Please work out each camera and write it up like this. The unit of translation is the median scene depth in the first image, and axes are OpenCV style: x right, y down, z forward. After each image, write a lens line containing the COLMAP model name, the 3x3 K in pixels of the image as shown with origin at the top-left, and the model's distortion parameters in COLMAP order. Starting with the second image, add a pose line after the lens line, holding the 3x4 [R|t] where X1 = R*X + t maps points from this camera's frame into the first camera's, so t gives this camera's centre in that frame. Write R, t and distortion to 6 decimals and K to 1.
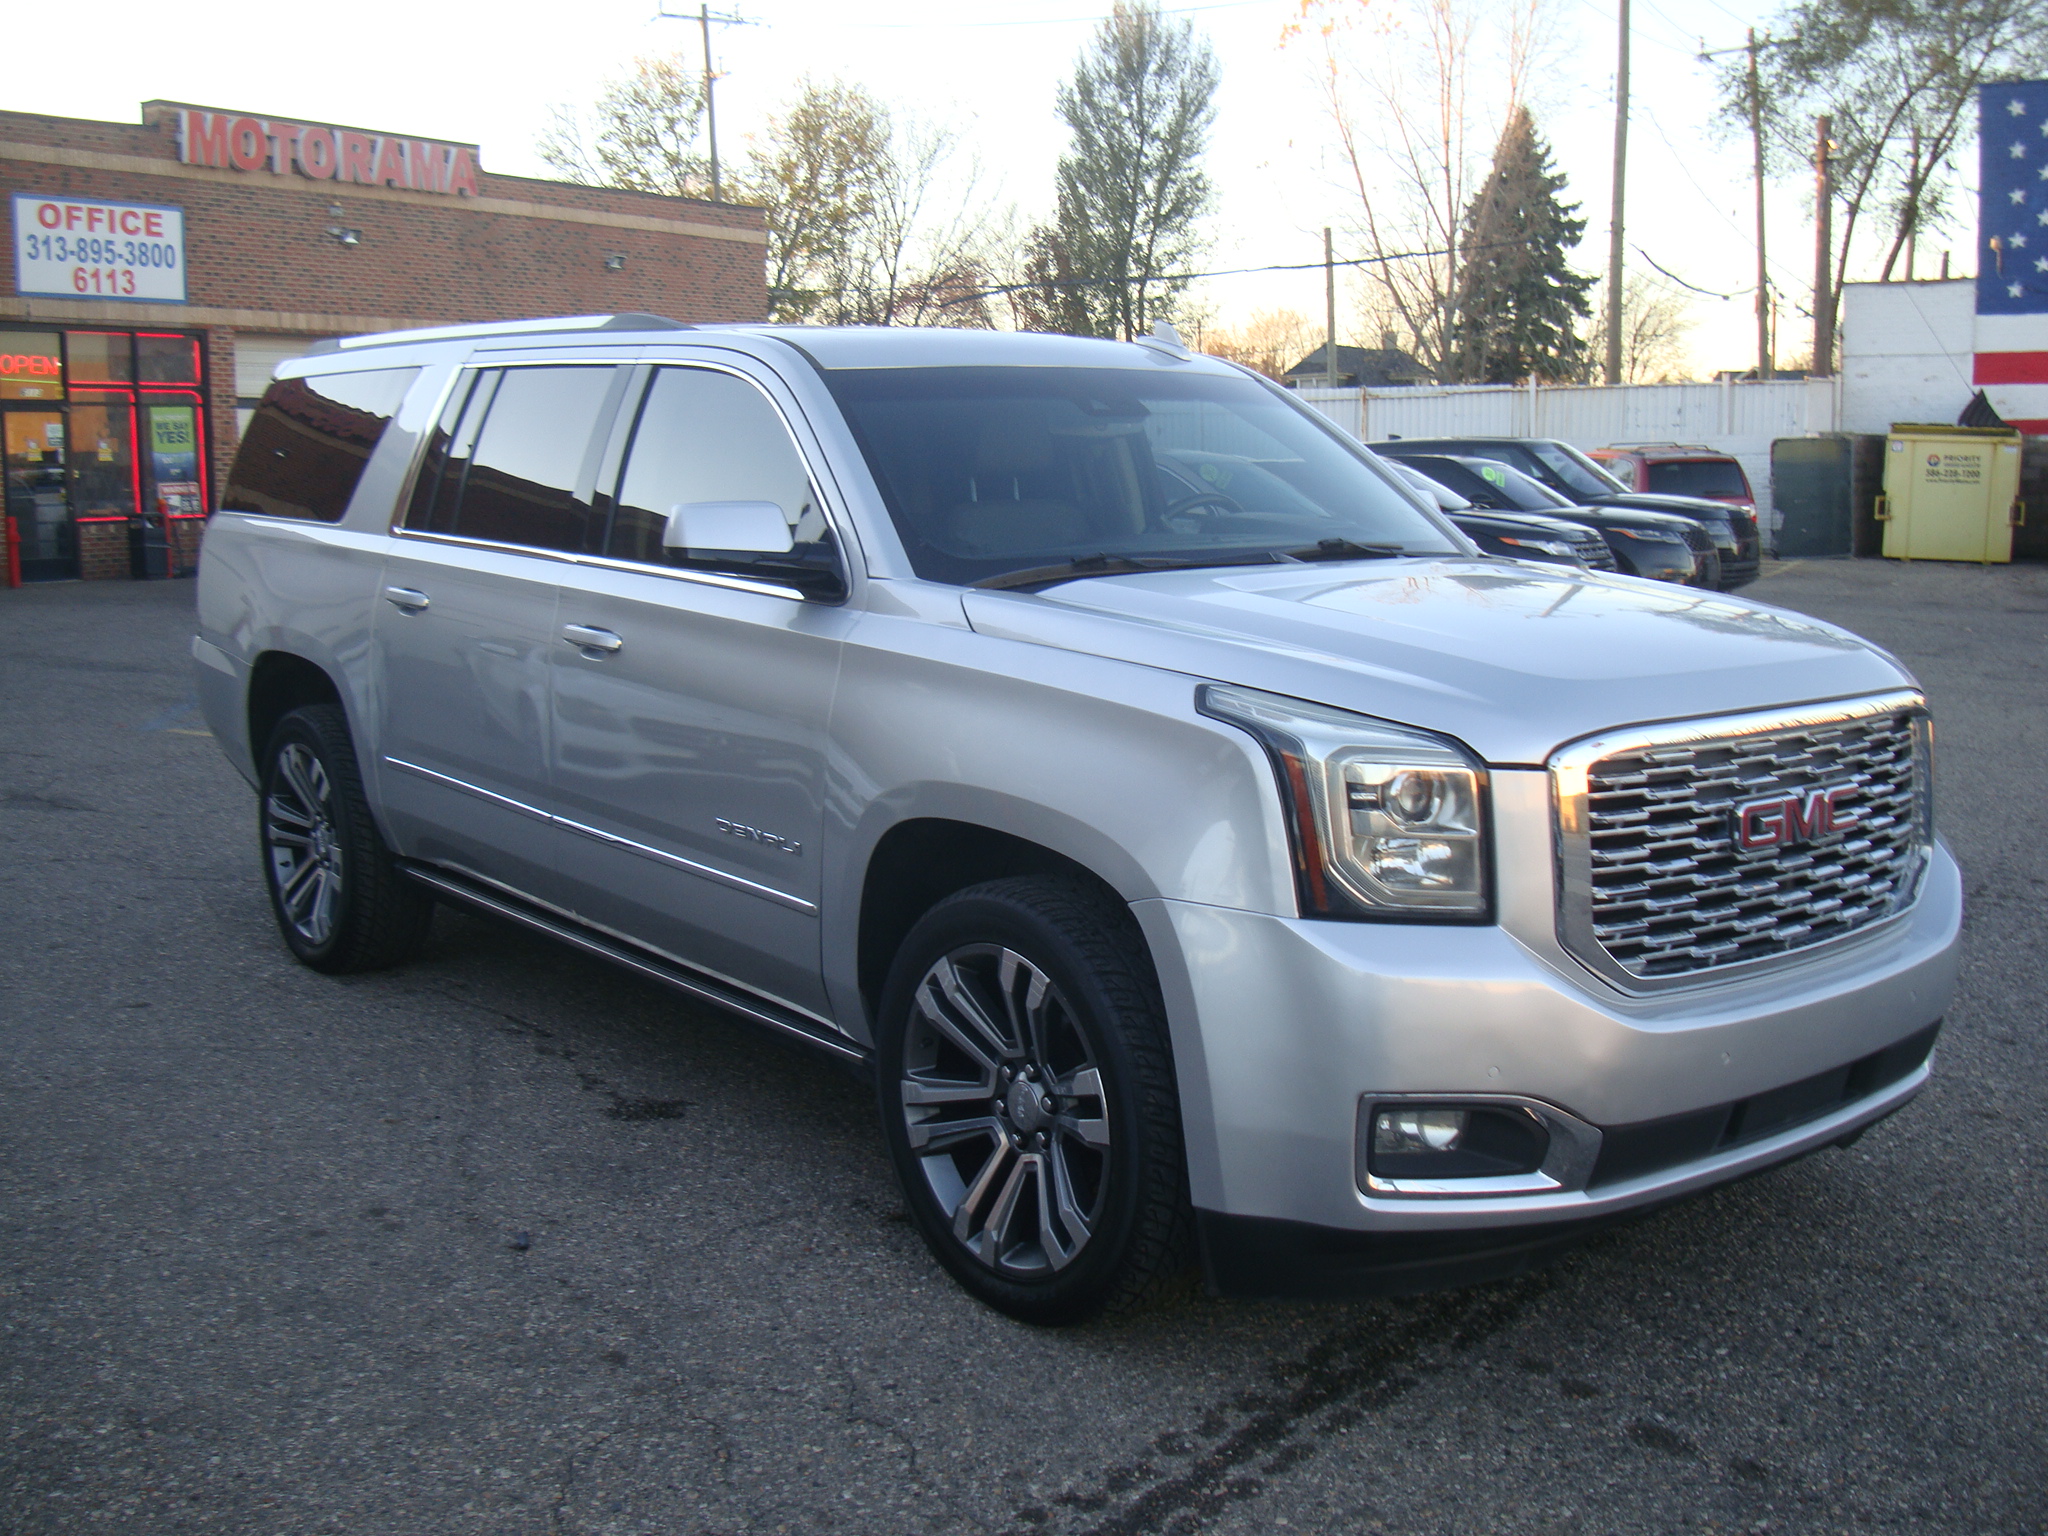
lens RADIAL K [[2140.5, 0, 1033.8], [0, 2140.5, 755.5], [0, 0, 1]] dist [-0.097210, -0.057649]
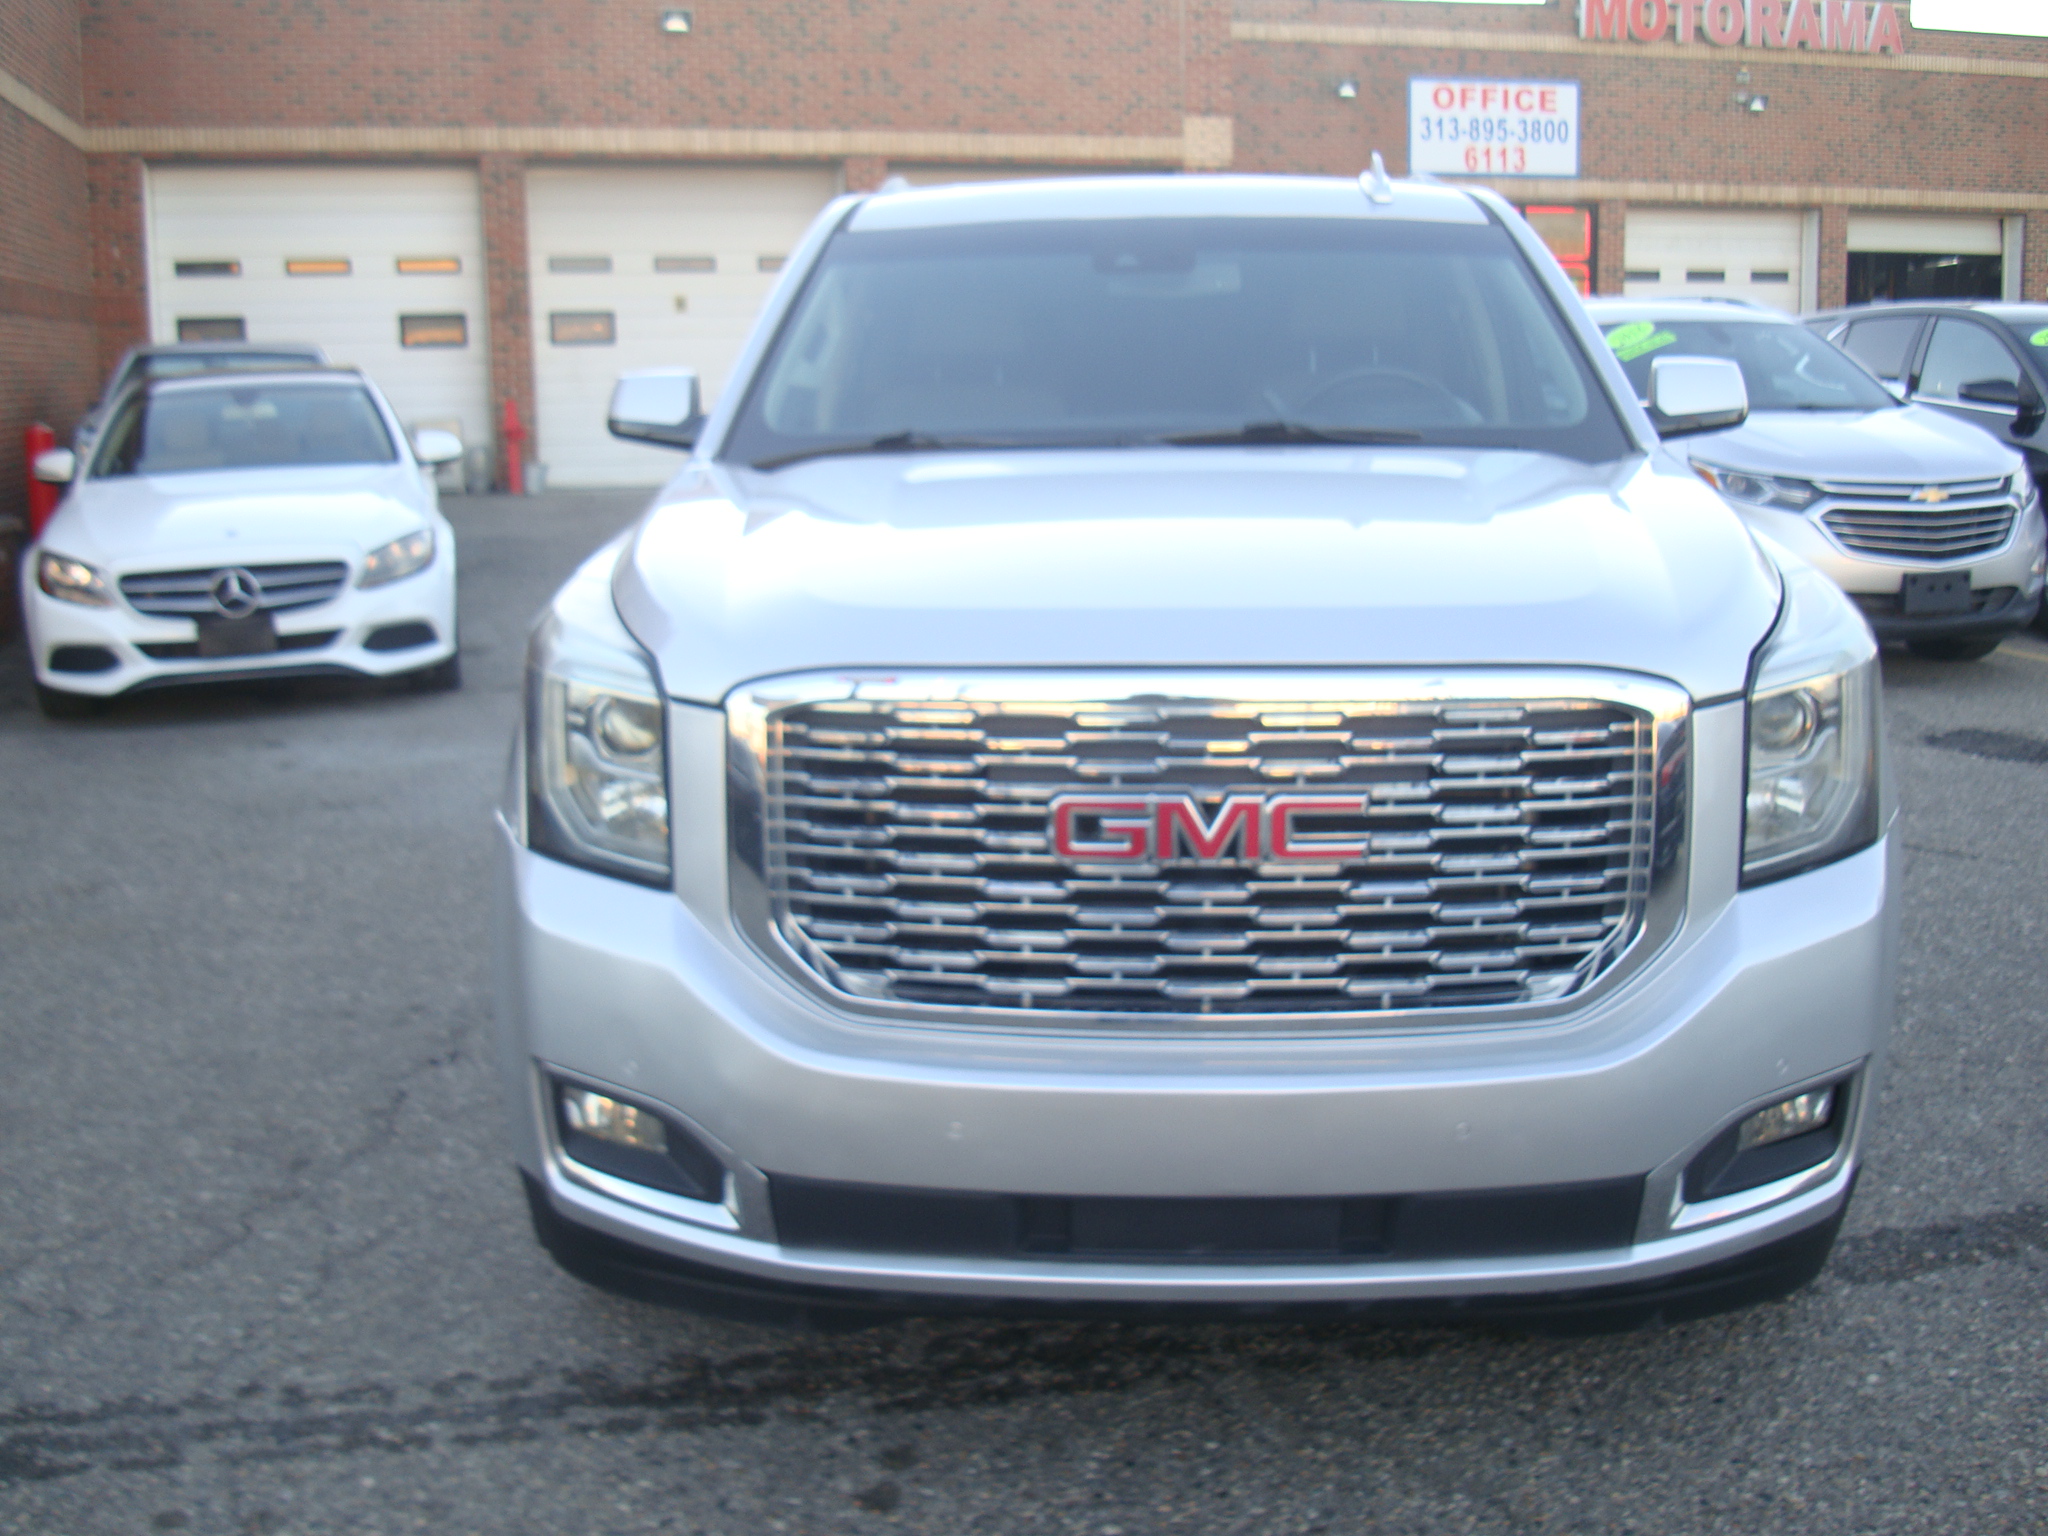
lens RADIAL K [[2140.5, 0, 1033.8], [0, 2140.5, 755.5], [0, 0, 1]] dist [-0.097210, -0.057649]
pose [[0.739634, 0.111784, -0.663661, 0.110614], [-0.073175, 0.993621, 0.085808, -0.006860], [0.669020, -0.014903, 0.743095, 0.062575]]
